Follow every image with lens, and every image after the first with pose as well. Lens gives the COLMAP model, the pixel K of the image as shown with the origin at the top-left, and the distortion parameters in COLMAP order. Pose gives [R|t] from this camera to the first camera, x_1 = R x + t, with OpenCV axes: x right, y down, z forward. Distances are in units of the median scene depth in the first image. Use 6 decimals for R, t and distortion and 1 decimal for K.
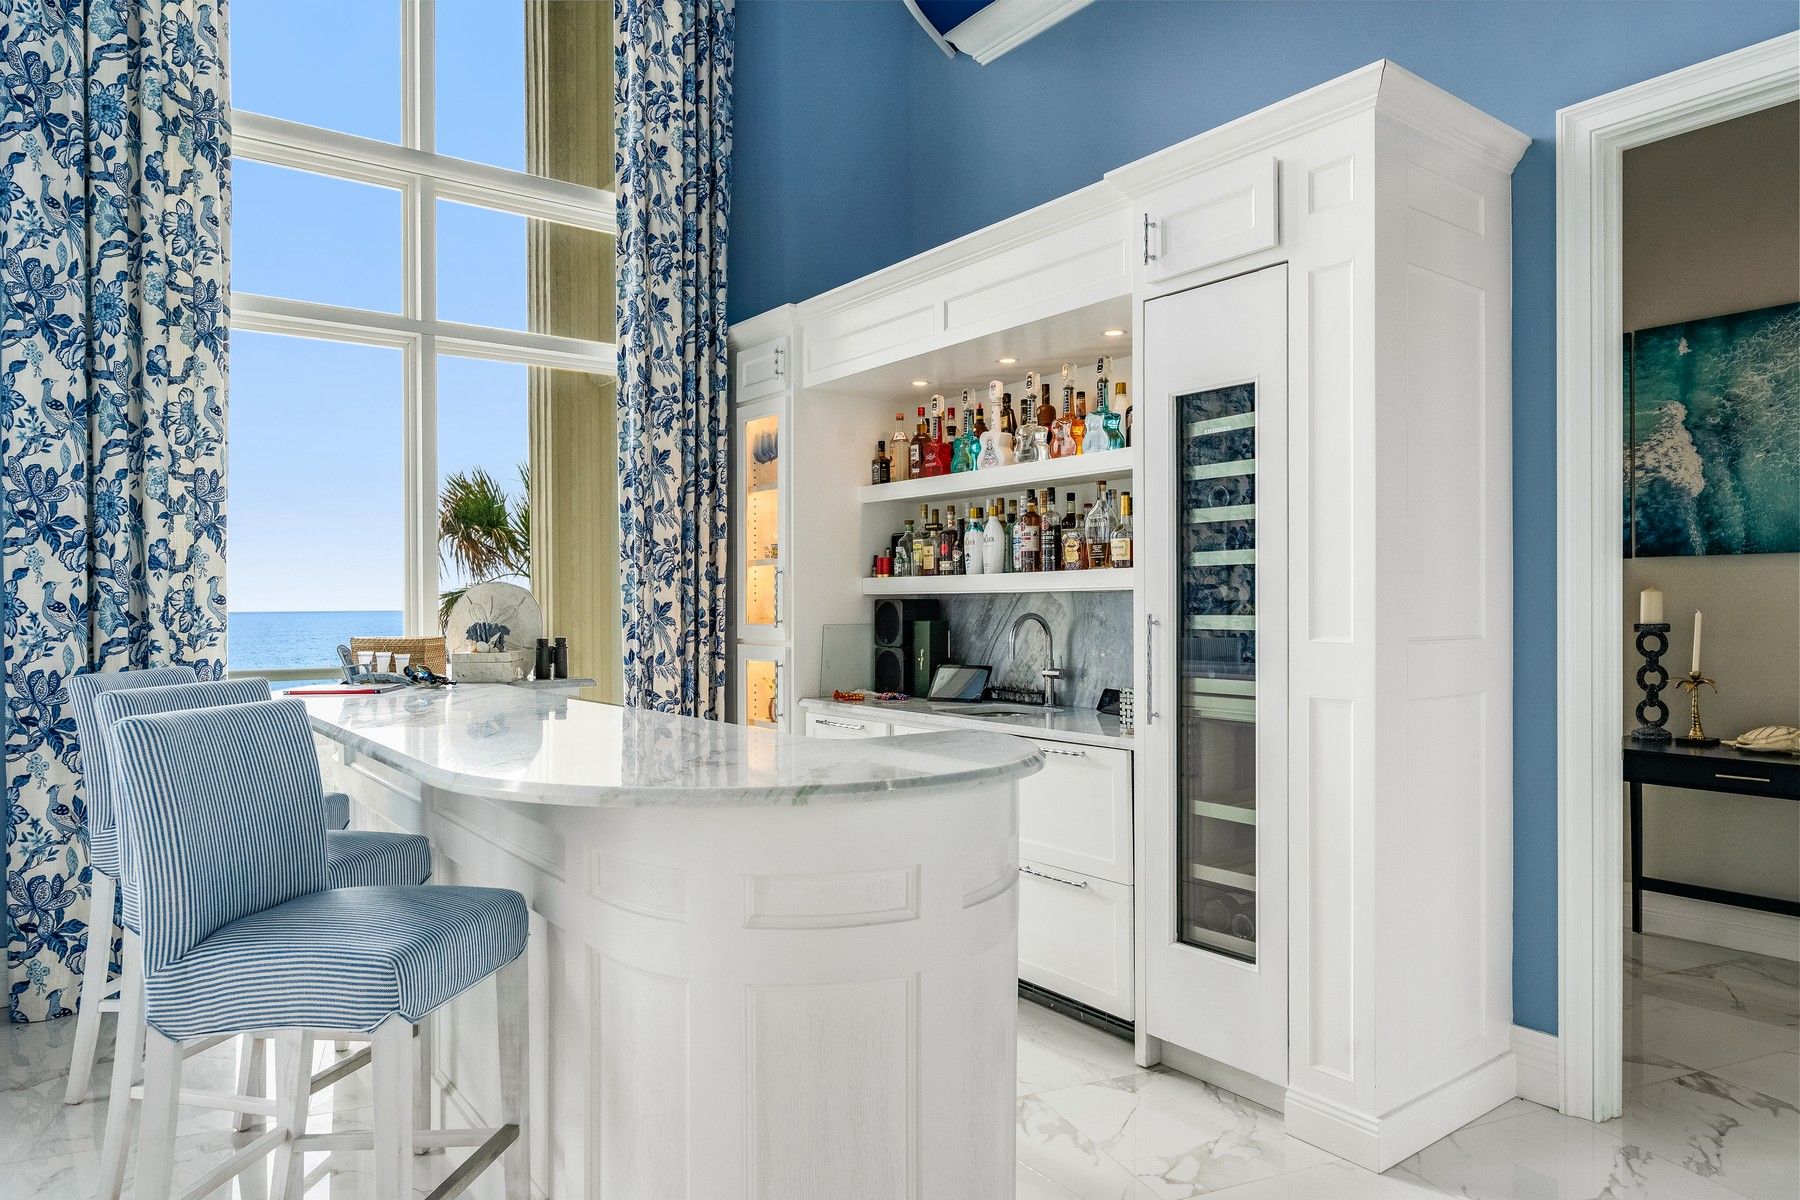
lens RADIAL K [[1126.6, 0, 908.8], [0, 1126.6, 607.8], [0, 0, 1]] dist [-0.001510, -0.001752]
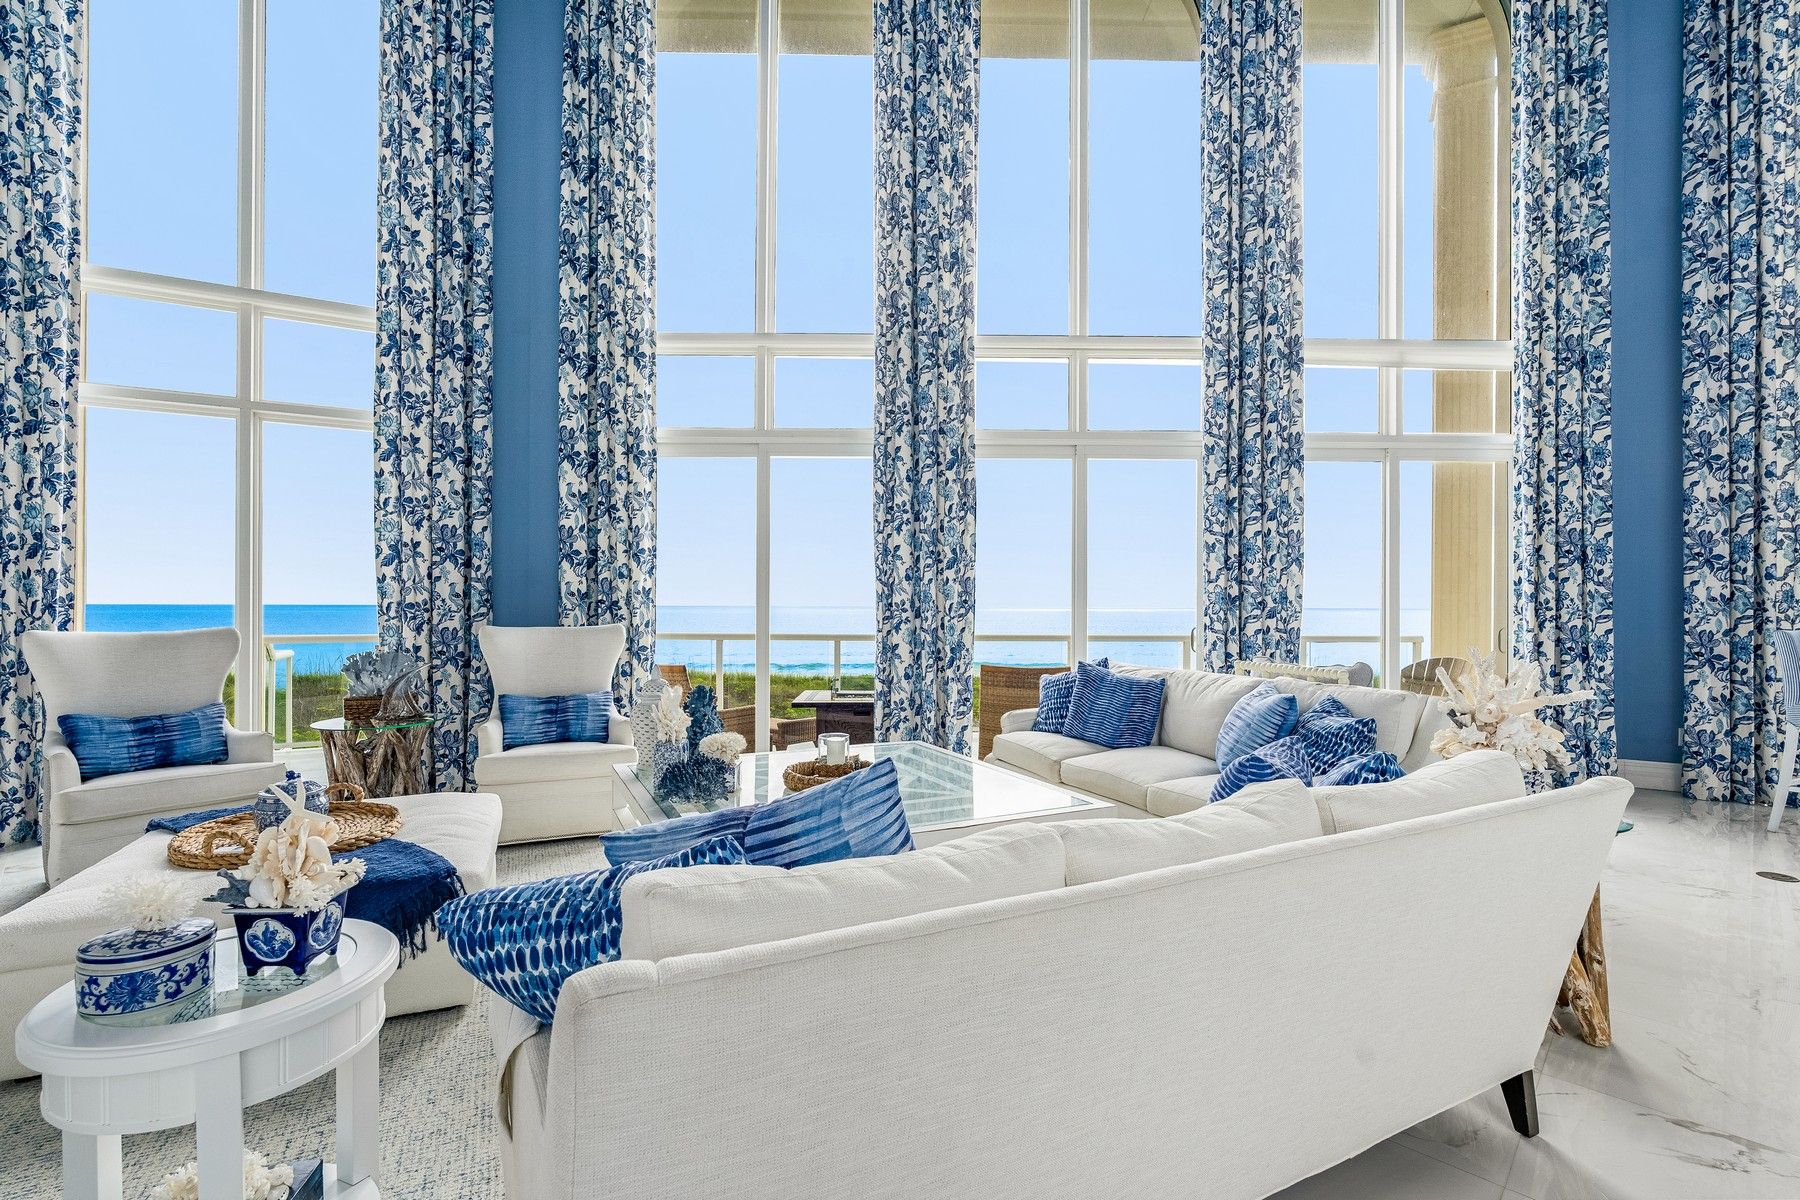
lens RADIAL K [[795.6, 0, 911.0], [0, 795.6, 605.3], [0, 0, 1]] dist [-0.000743, -0.001154]
pose [[0.382704, 0.006089, -0.923851, 0.011048], [-0.008526, 0.999959, 0.003059, 0.013986], [0.923831, 0.006707, 0.382741, -0.682462]]
